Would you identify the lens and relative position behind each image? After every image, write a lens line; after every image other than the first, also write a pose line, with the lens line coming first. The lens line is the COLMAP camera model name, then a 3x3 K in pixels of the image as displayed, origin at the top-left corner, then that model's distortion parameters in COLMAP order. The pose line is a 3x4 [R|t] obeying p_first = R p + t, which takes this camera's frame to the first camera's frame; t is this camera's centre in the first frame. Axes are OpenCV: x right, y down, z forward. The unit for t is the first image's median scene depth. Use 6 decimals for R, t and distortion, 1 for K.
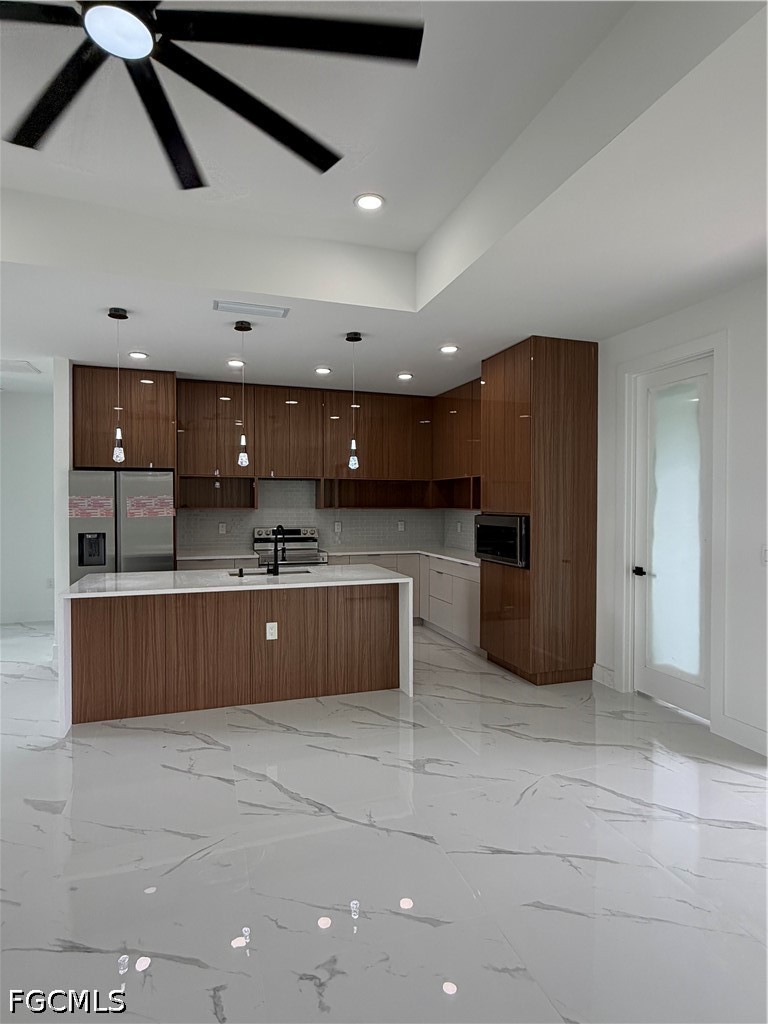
lens RADIAL K [[558.0, 0, 383.4], [0, 558.0, 514.2], [0, 0, 1]] dist [0.003022, 0.000334]
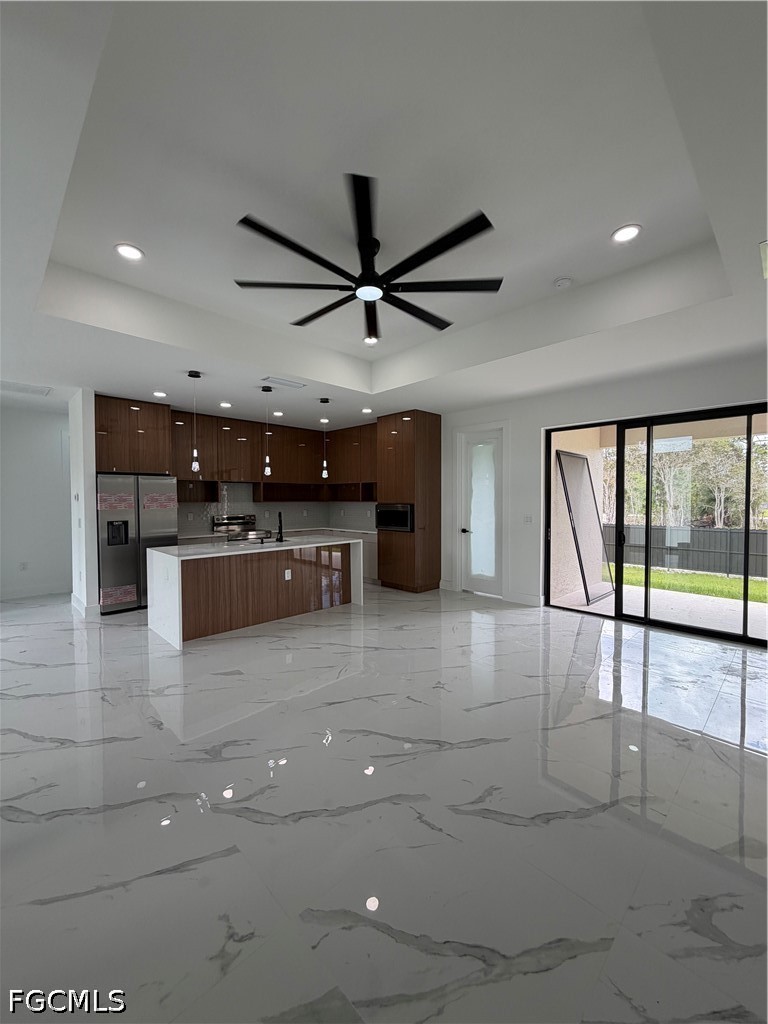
lens RADIAL K [[407.4, 0, 385.3], [0, 407.4, 513.0], [0, 0, 1]] dist [-0.002287, -0.000039]
pose [[0.898583, -0.020489, 0.438325, -0.418055], [0.014146, 0.999743, 0.017732, 0.006916], [-0.438576, -0.009733, 0.898642, -0.194319]]
